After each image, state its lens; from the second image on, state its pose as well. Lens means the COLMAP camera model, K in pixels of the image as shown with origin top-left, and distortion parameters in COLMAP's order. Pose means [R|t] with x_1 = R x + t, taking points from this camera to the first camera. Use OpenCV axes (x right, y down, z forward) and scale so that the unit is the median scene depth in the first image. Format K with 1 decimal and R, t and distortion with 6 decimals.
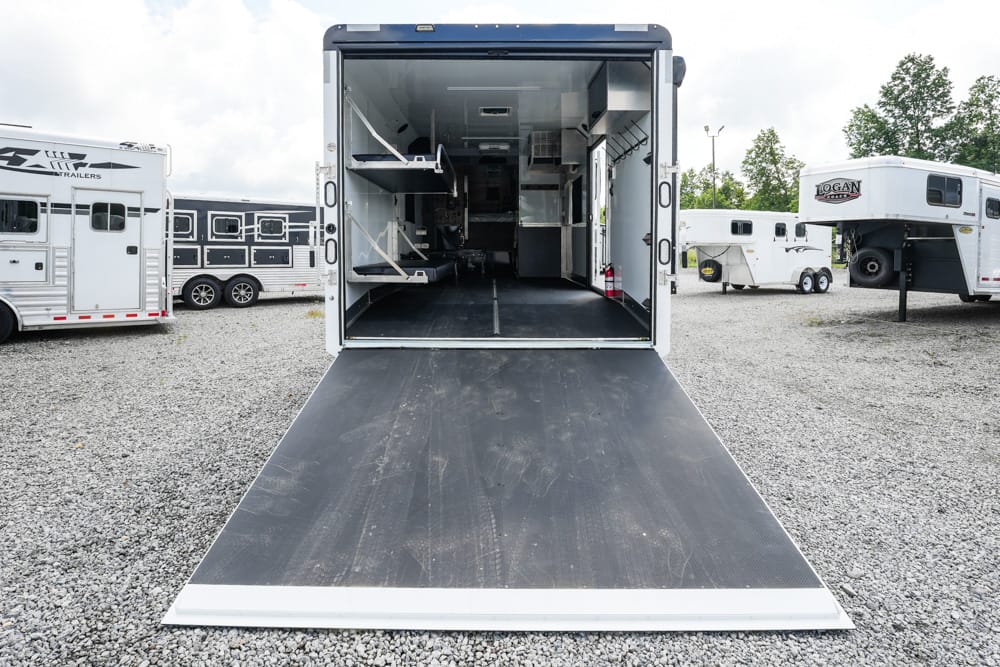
lens RADIAL K [[508.9, 0, 490.0], [0, 508.9, 248.7], [0, 0, 1]] dist [-0.020089, -0.000071]
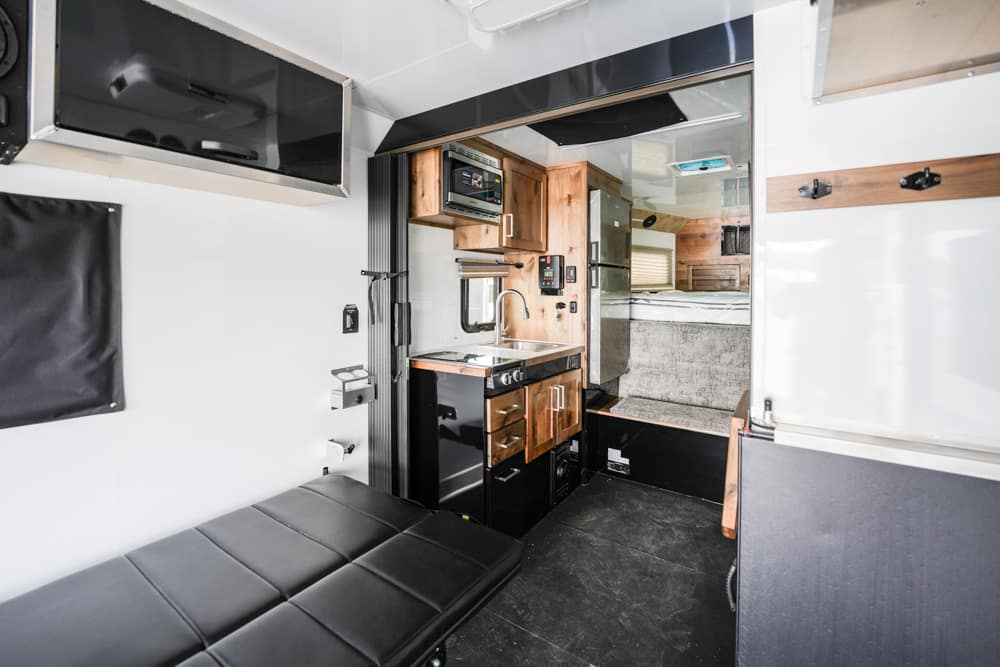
lens RADIAL K [[441.0, 0, 502.1], [0, 441.0, 297.5], [0, 0, 1]] dist [-0.007322, 0.000186]
pose [[0.831695, 0.003464, -0.555221, 0.086645], [-0.002764, 0.999994, 0.002099, -0.105527], [0.555225, -0.000211, 0.831700, 1.038260]]
